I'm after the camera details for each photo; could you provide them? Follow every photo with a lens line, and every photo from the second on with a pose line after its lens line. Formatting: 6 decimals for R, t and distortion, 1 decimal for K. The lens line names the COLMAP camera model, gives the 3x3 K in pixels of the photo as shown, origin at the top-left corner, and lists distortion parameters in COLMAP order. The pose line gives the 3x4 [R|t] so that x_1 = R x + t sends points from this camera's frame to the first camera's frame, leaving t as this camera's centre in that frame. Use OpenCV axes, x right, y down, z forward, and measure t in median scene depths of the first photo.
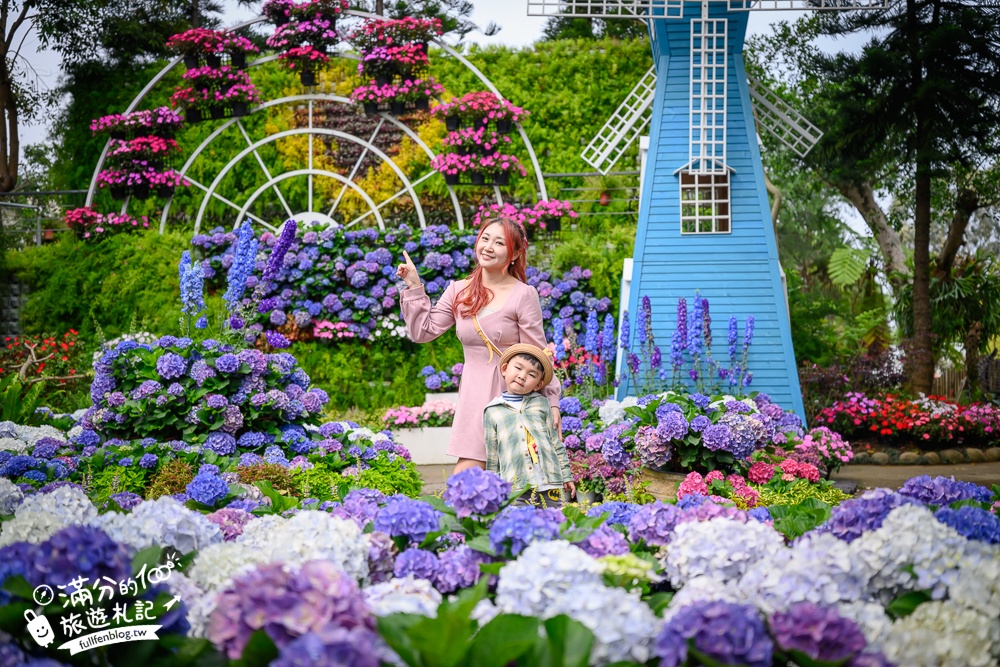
lens RADIAL K [[1150.9, 0, 500.0], [0, 1150.9, 333.5], [0, 0, 1]] dist [0.002929, -0.000498]
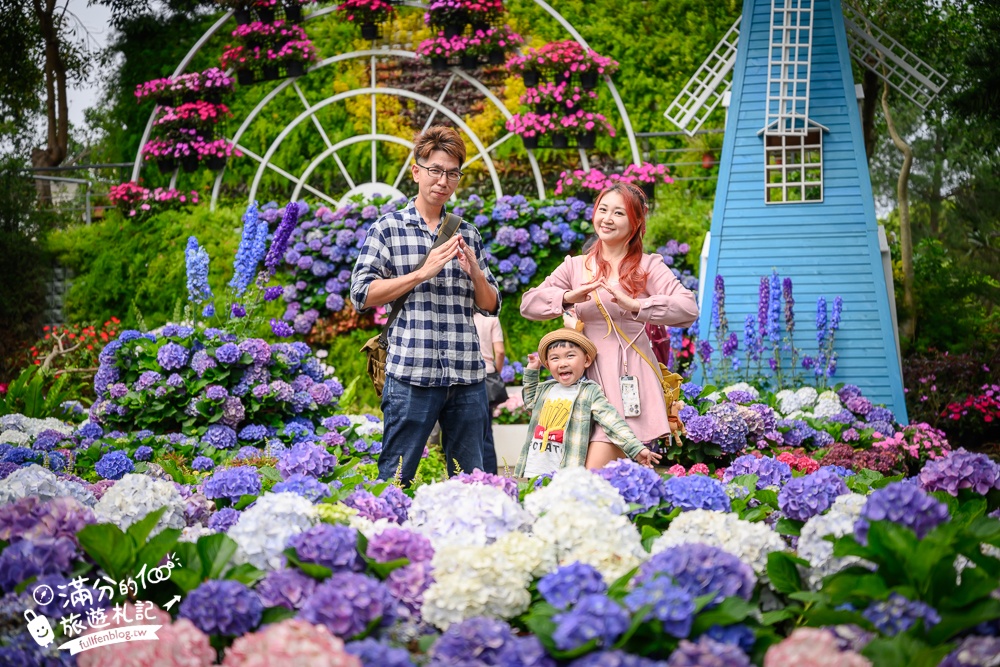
lens RADIAL K [[1404.7, 0, 493.7], [0, 1404.7, 349.2], [0, 0, 1]] dist [0.001970, 0.062900]
pose [[0.992026, -0.005001, -0.125932, 0.066162], [0.007899, 0.999715, 0.022524, -0.001119], [0.125783, -0.023340, 0.991783, -0.068289]]
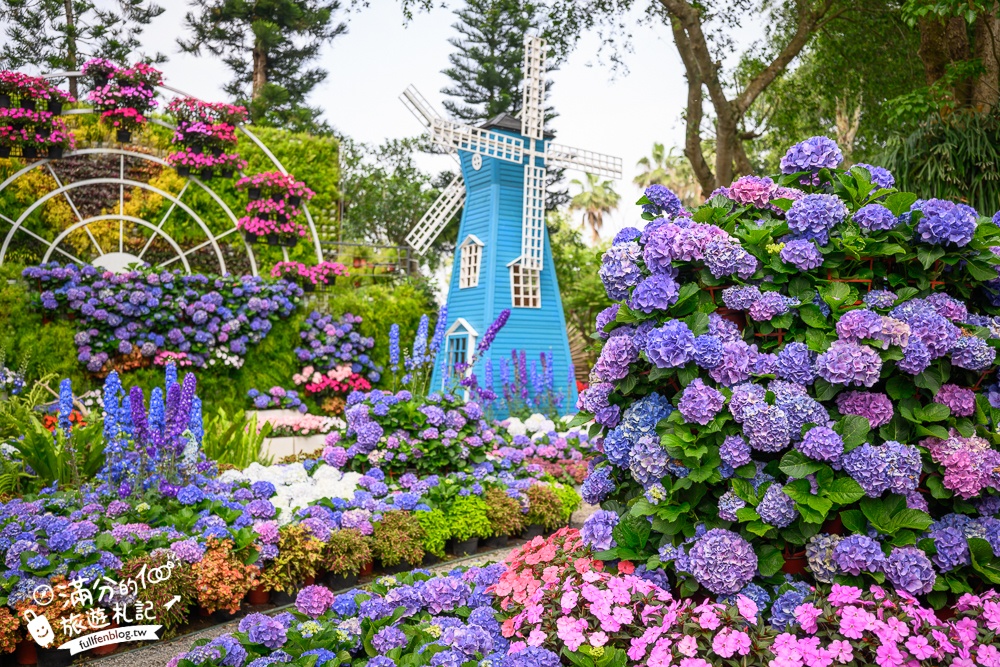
lens RADIAL K [[883.7, 0, 500.0], [0, 883.7, 333.5], [0, 0, 1]] dist [0.001349, 0.000104]
pose [[0.786763, 0.031848, 0.616433, -0.433463], [-0.031156, 0.999444, -0.011871, -0.028193], [-0.616469, -0.009866, 0.787318, 0.079182]]
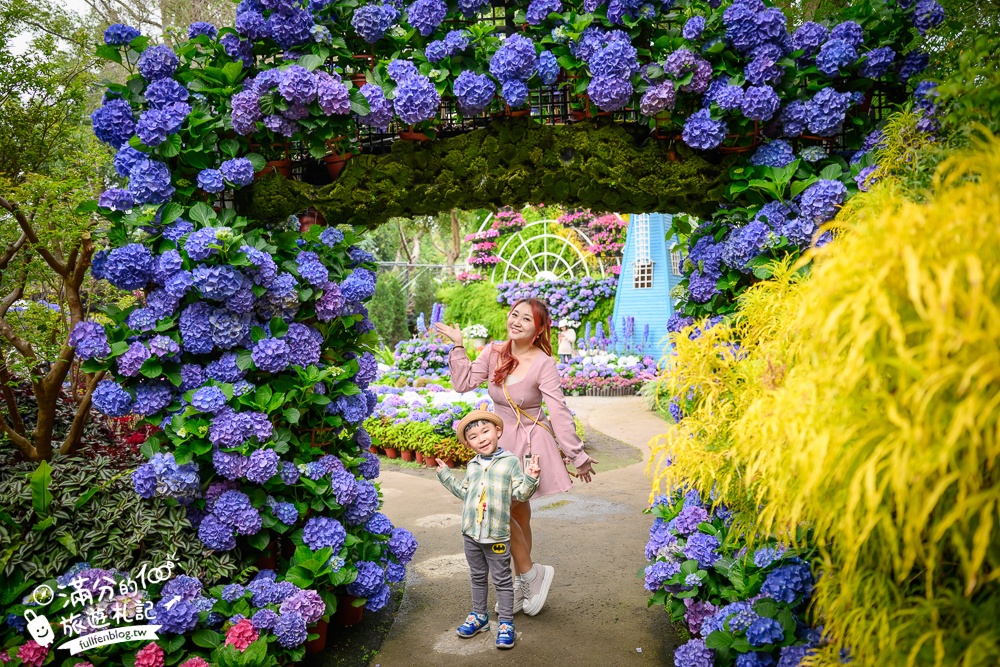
lens RADIAL K [[768.1, 0, 500.0], [0, 768.1, 333.5], [0, 0, 1]] dist [-0.000003, -0.000023]
pose [[0.878351, -0.003804, -0.478000, 0.529636], [0.031222, 0.998290, 0.049426, -0.062264], [0.476995, -0.058337, 0.876968, -0.444890]]
